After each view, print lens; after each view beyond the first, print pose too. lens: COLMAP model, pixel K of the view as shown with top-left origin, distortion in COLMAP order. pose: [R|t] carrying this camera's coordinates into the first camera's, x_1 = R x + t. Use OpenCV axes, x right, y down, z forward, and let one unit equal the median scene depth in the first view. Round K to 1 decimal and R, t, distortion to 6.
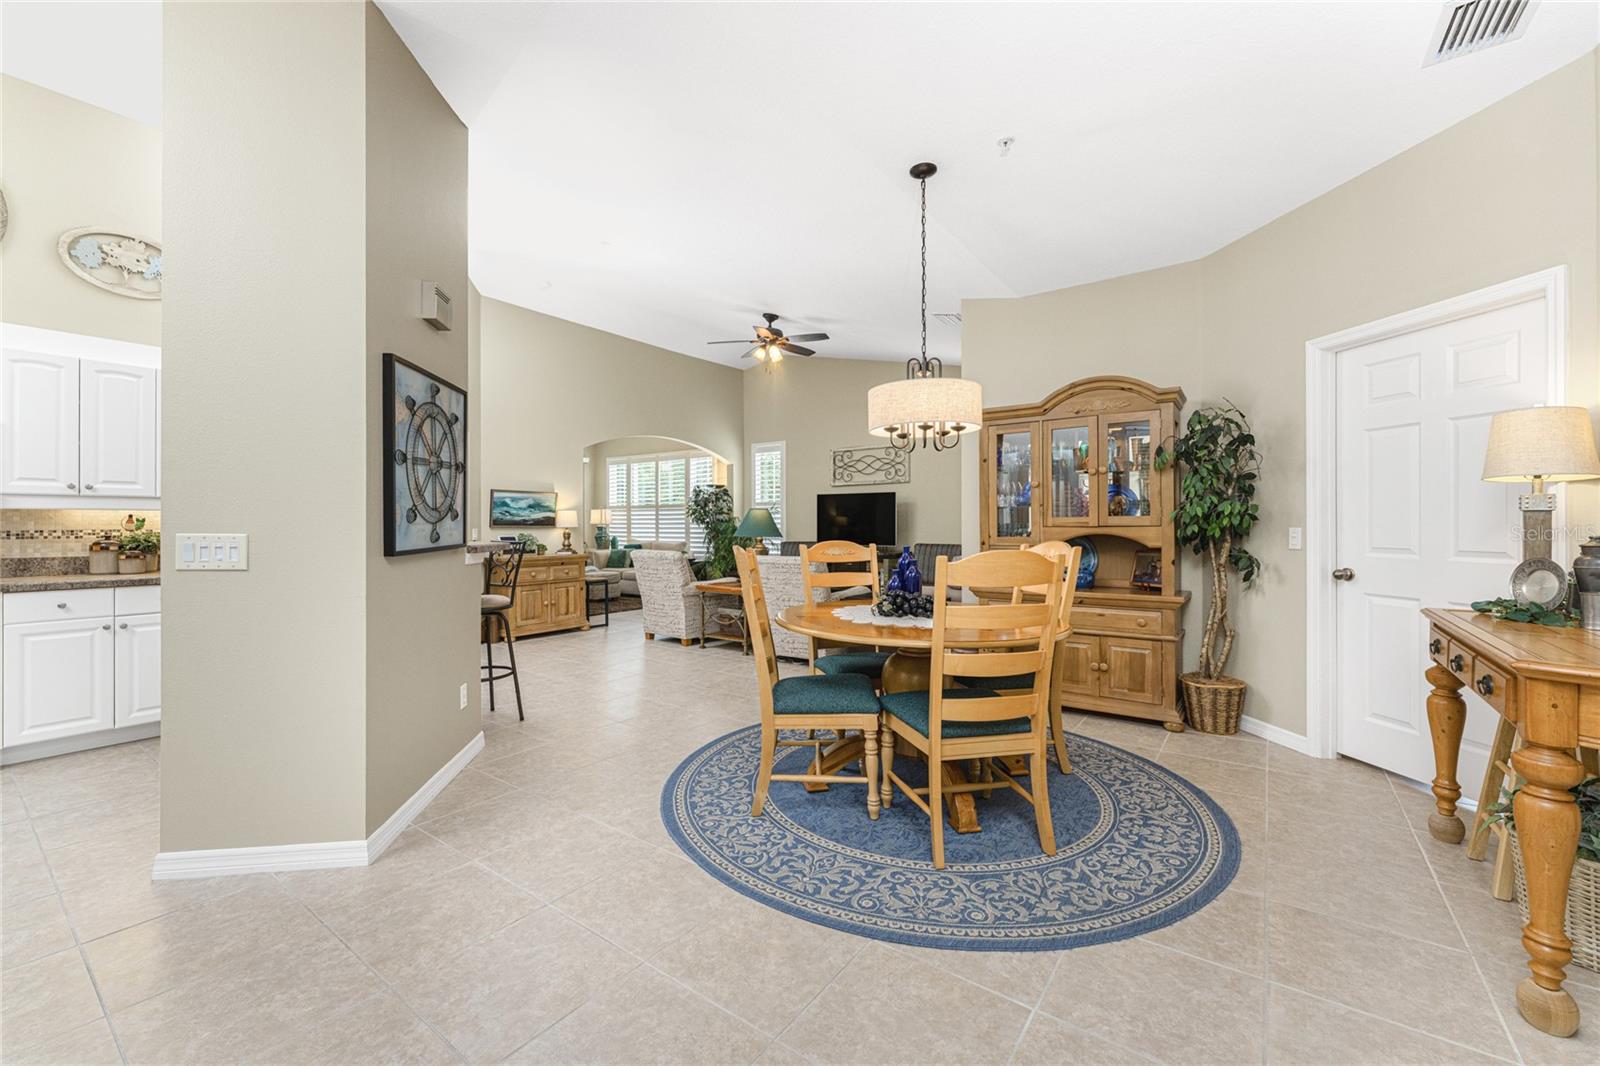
lens RADIAL K [[644.8, 0, 794.3], [0, 644.8, 524.9], [0, 0, 1]] dist [-0.000322, 0.000035]
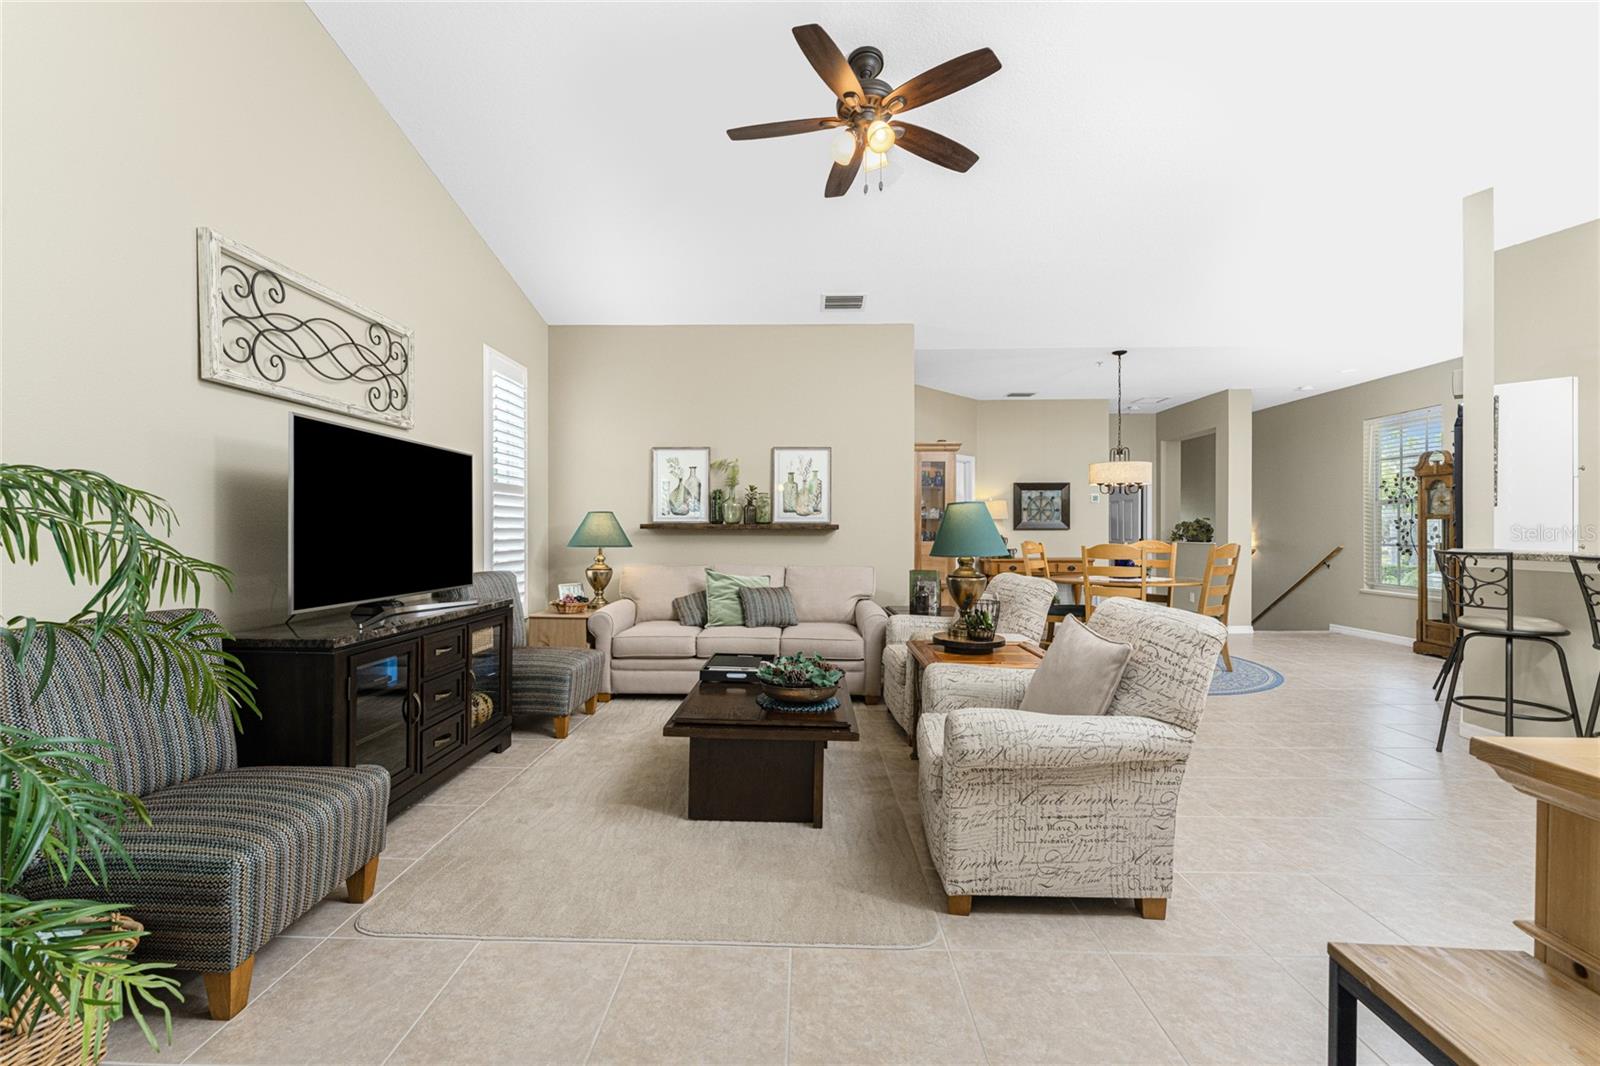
lens RADIAL K [[652.1, 0, 789.2], [0, 652.1, 527.9], [0, 0, 1]] dist [0.000175, -0.000092]
pose [[-0.574509, 0.006215, 0.818475, -0.704199], [0.002292, 0.999979, -0.005984, -0.002224], [-0.818495, -0.001562, -0.574511, 2.465208]]
